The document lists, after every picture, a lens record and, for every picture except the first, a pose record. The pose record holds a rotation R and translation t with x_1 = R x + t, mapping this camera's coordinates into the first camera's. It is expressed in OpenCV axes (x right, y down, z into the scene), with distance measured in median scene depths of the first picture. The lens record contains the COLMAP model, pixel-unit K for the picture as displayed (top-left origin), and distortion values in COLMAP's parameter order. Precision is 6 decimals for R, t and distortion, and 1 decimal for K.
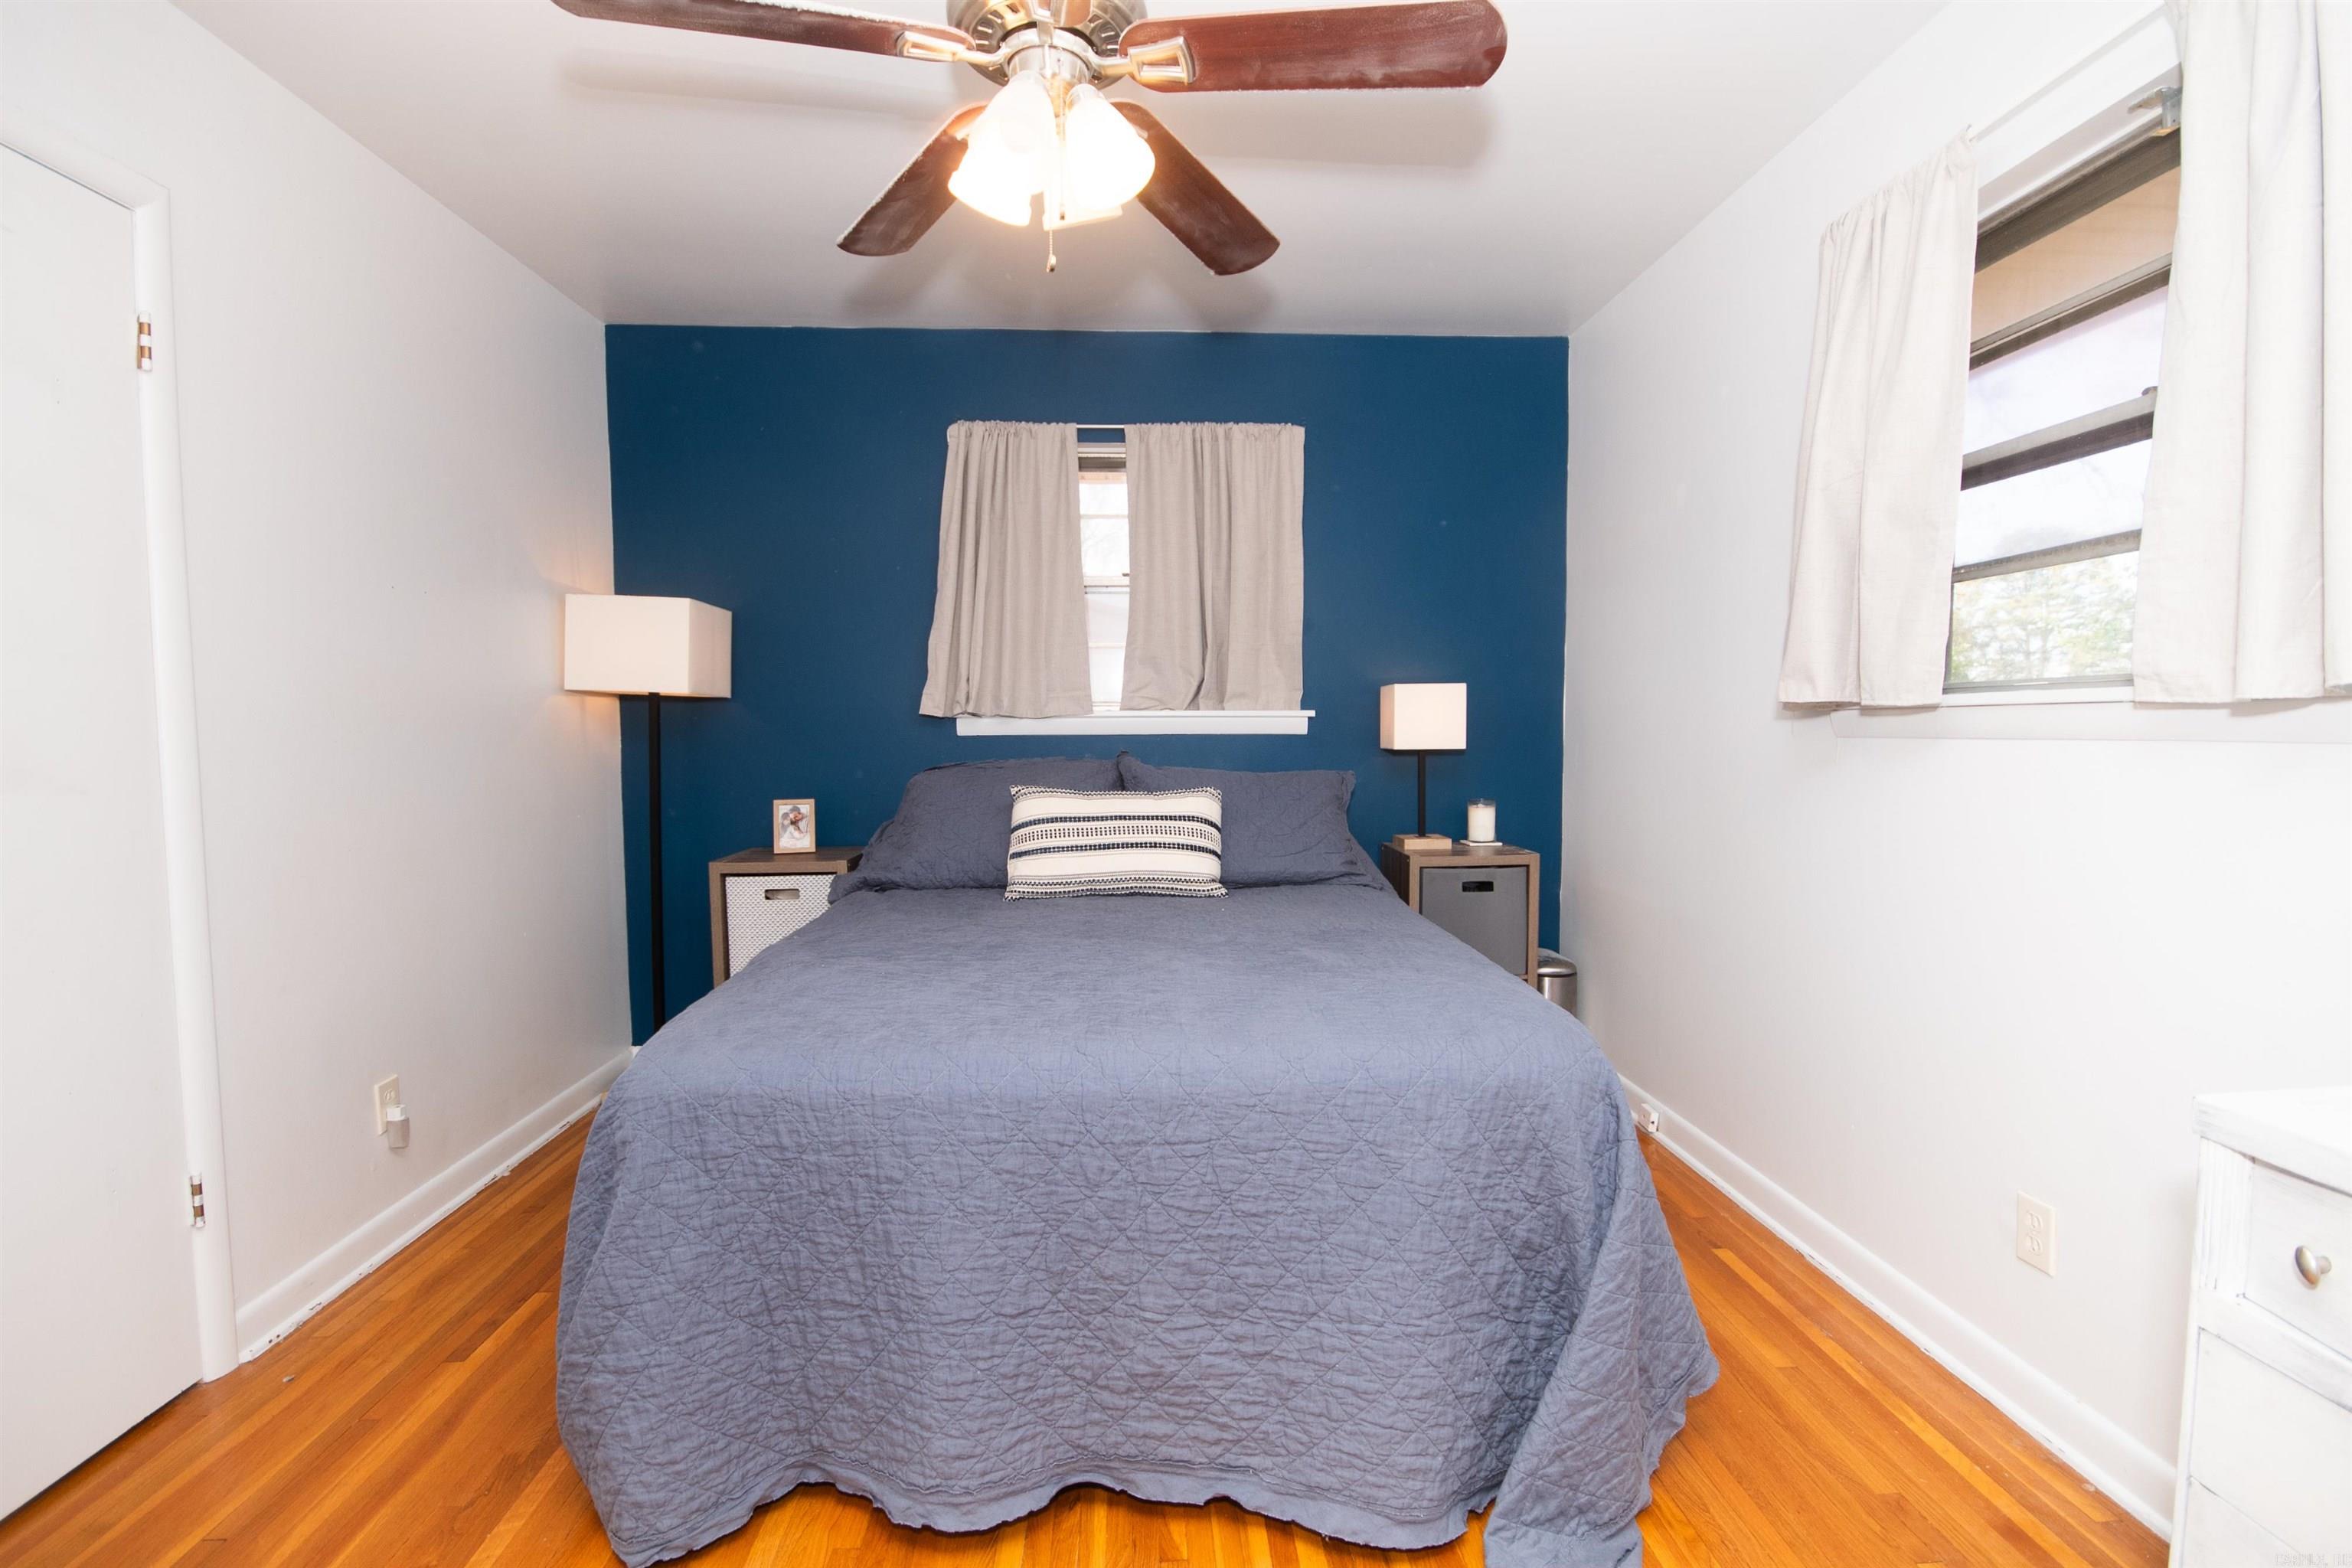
lens RADIAL K [[1039.6, 0, 1129.7], [0, 1039.6, 782.8], [0, 0, 1]] dist [0.006815, -0.011795]
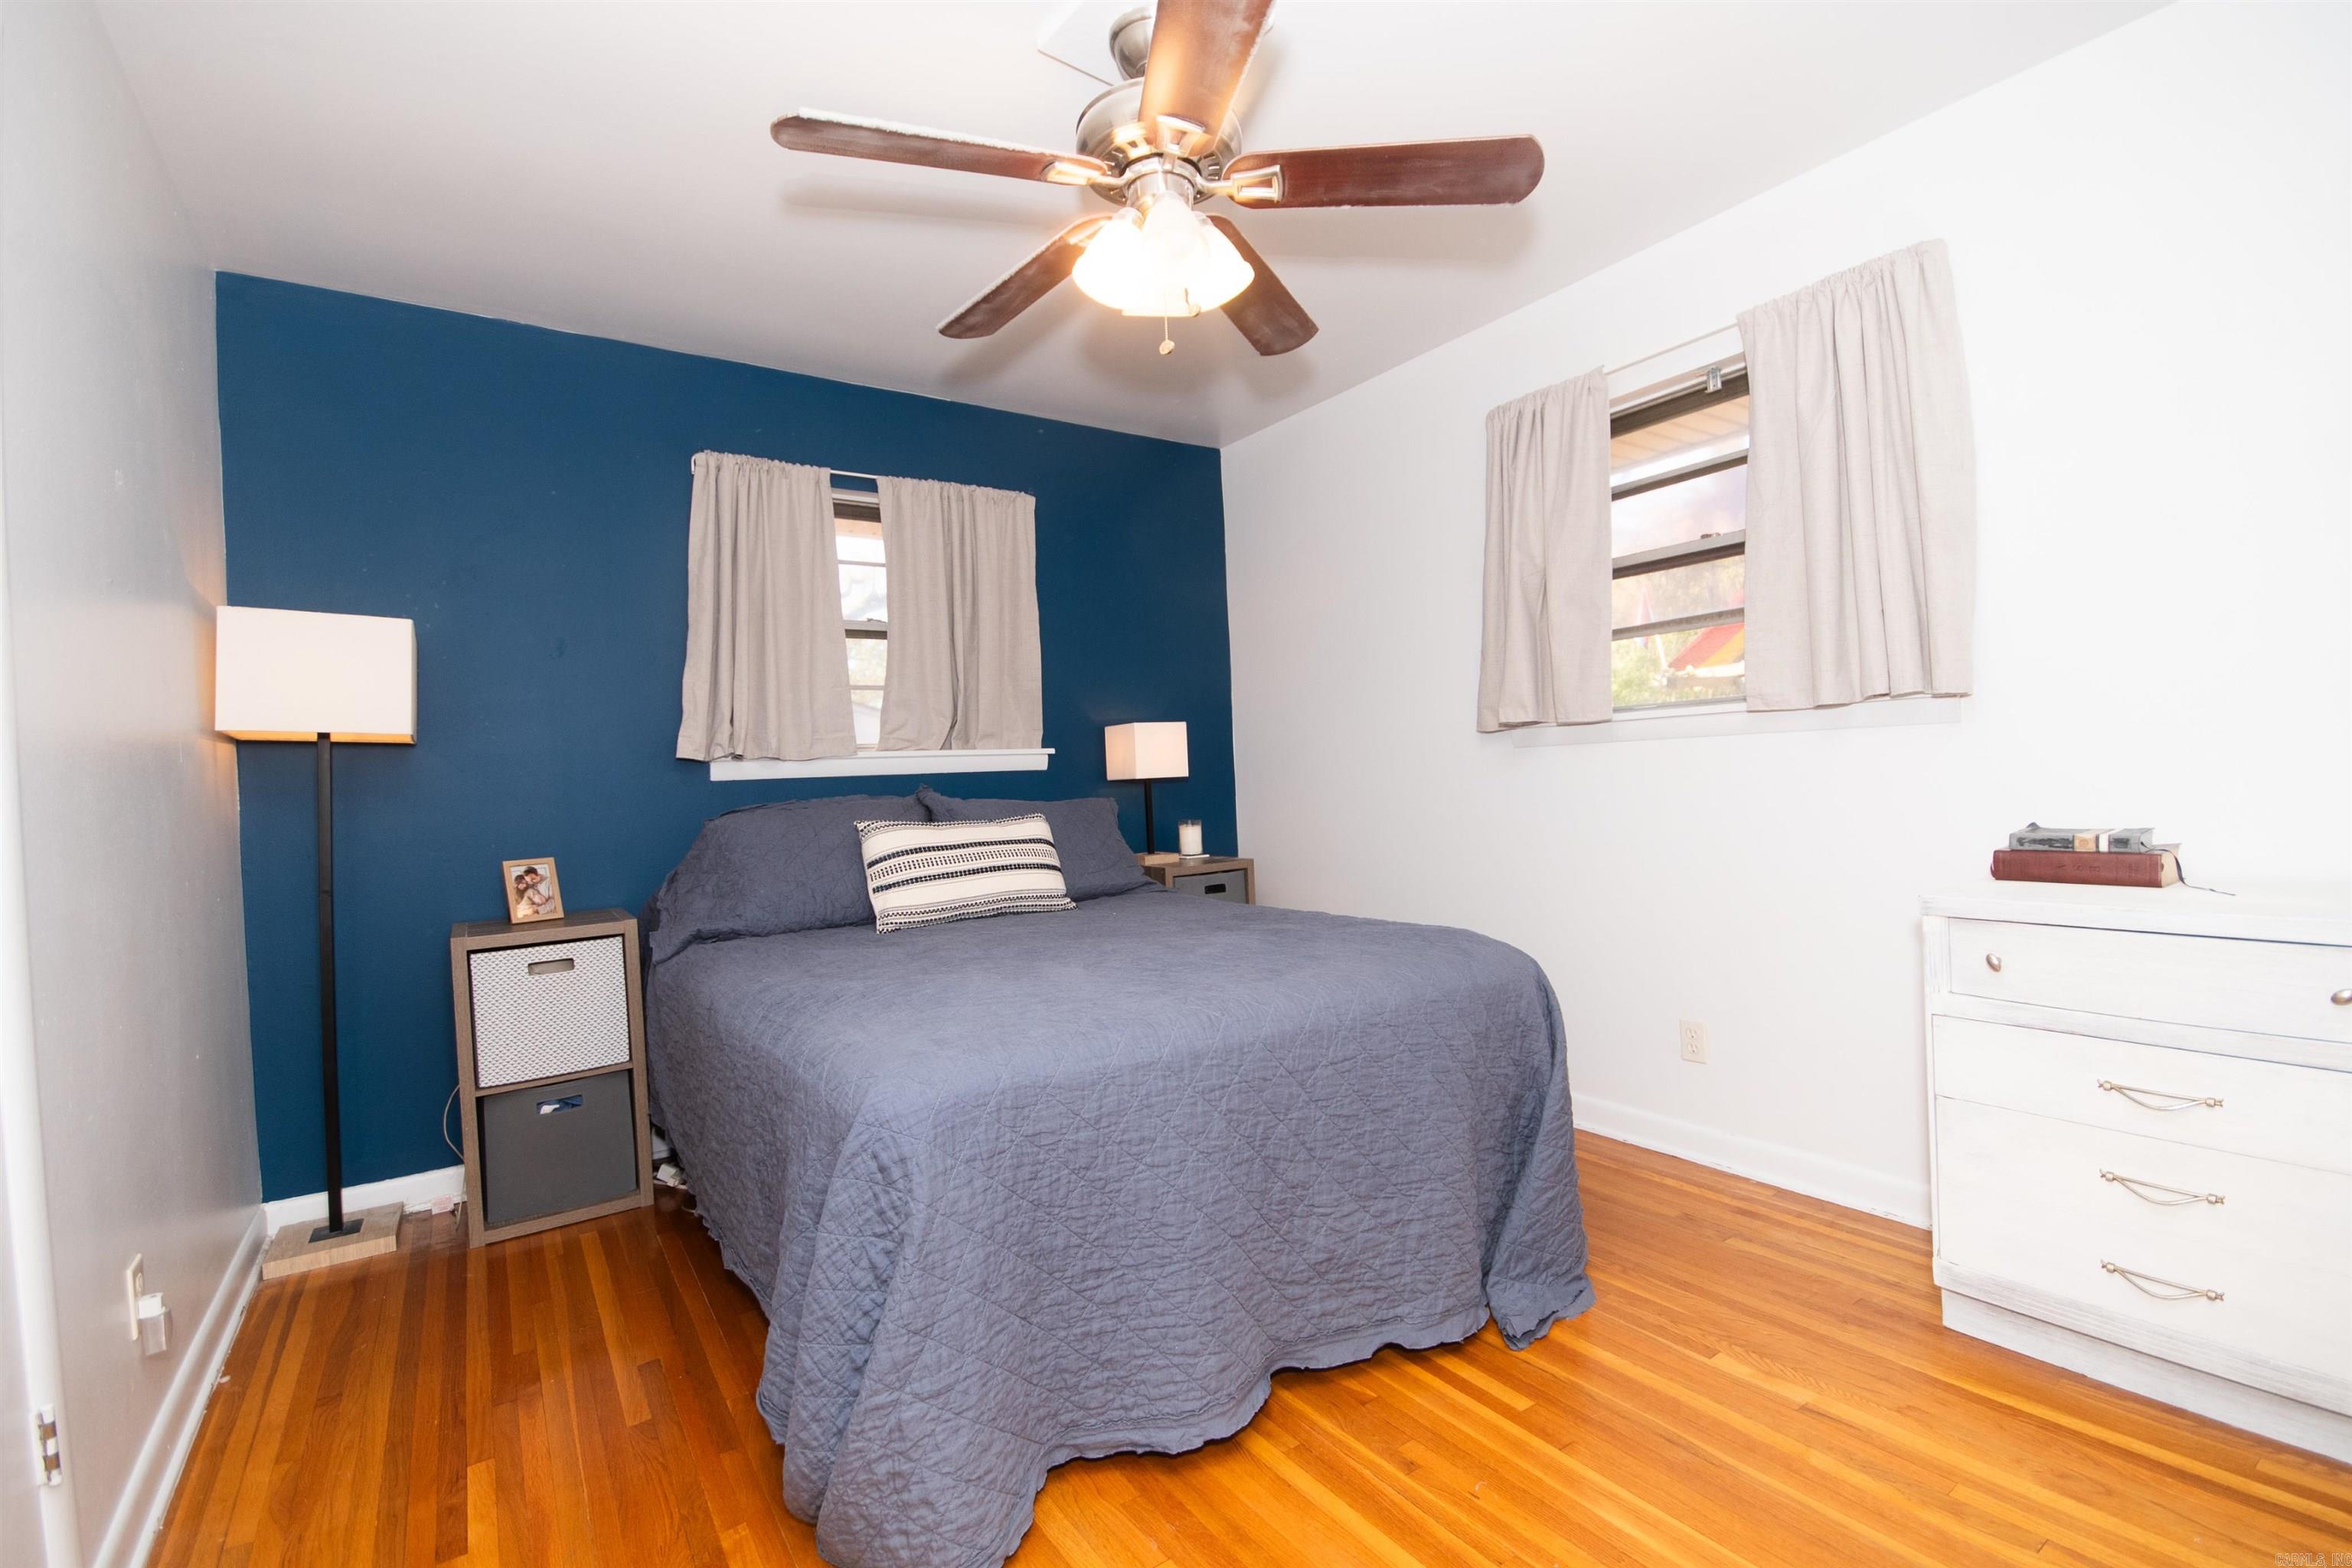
lens RADIAL K [[1039.6, 0, 1118.1], [0, 1039.6, 770.0], [0, 0, 1]] dist [0.006815, -0.011795]
pose [[0.860262, -0.025787, 0.509200, -0.419338], [0.062748, 0.996483, -0.055545, 0.025666], [-0.505976, 0.079735, 0.858854, 0.016276]]
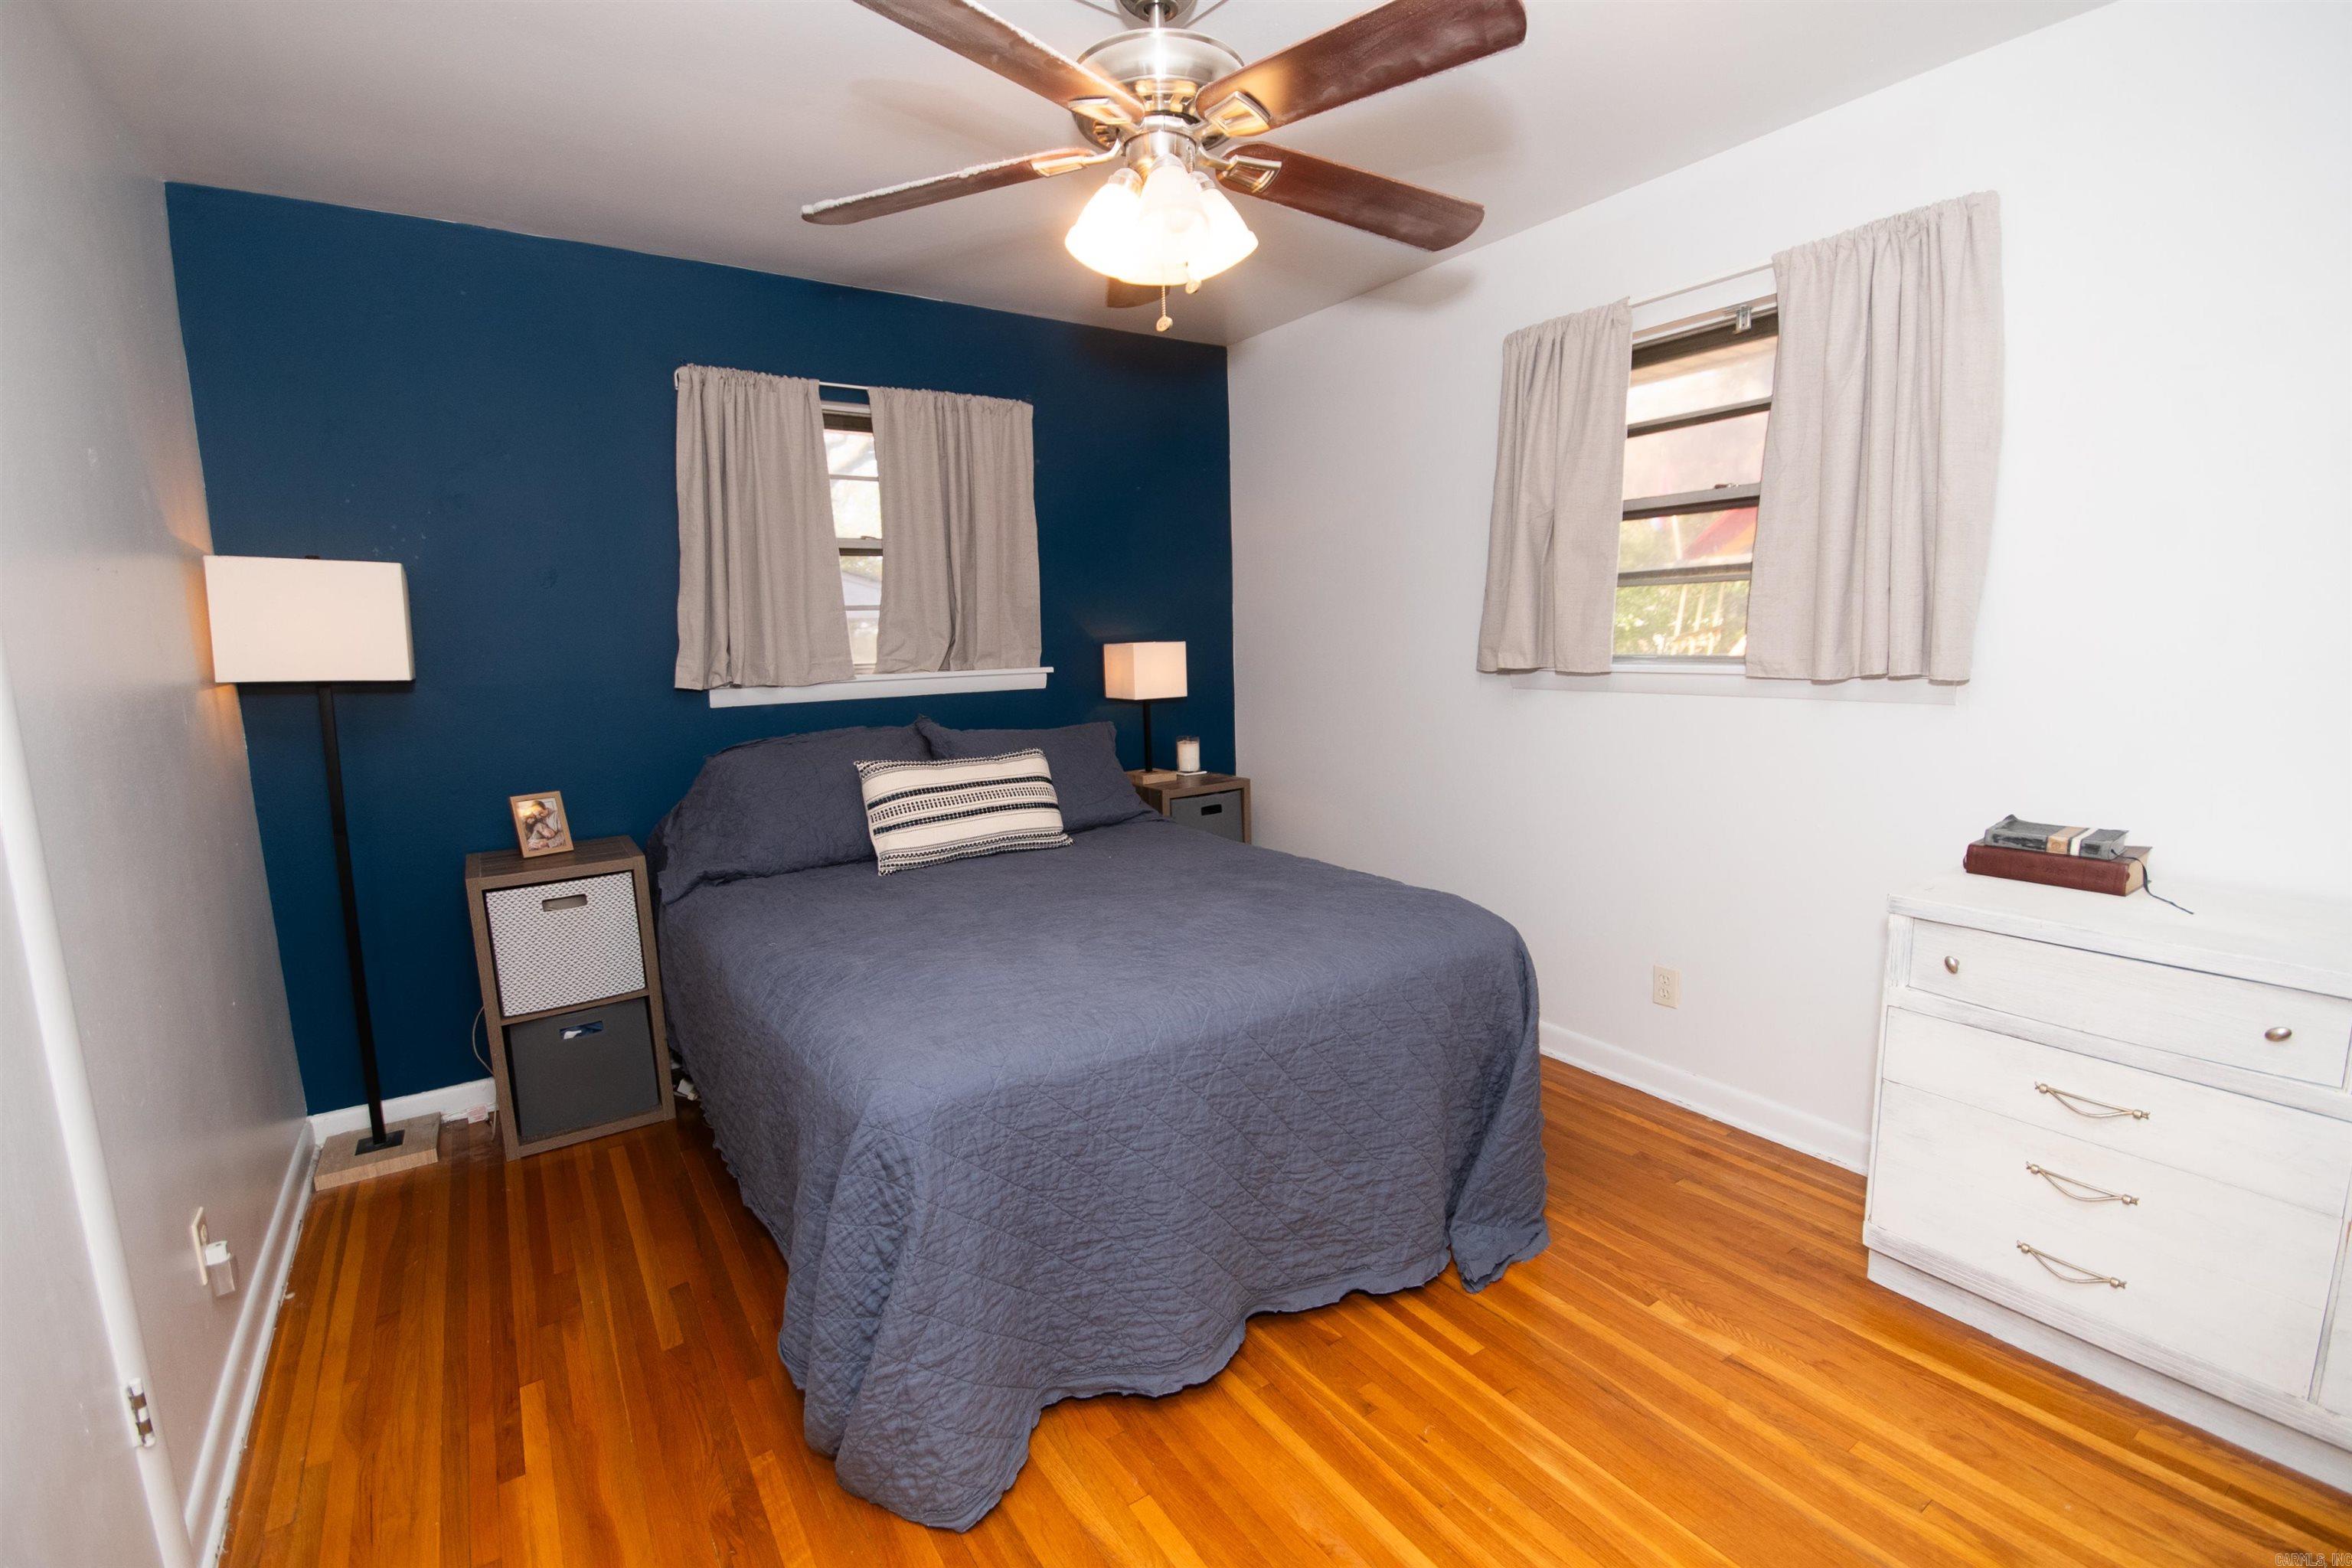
lens RADIAL K [[1039.6, 0, 1118.9], [0, 1039.6, 772.3], [0, 0, 1]] dist [0.006815, -0.011795]
pose [[0.862025, -0.090629, 0.498698, -0.412653], [0.054359, 0.994741, 0.086812, -0.063349], [-0.503943, -0.047725, 0.862418, 0.003813]]
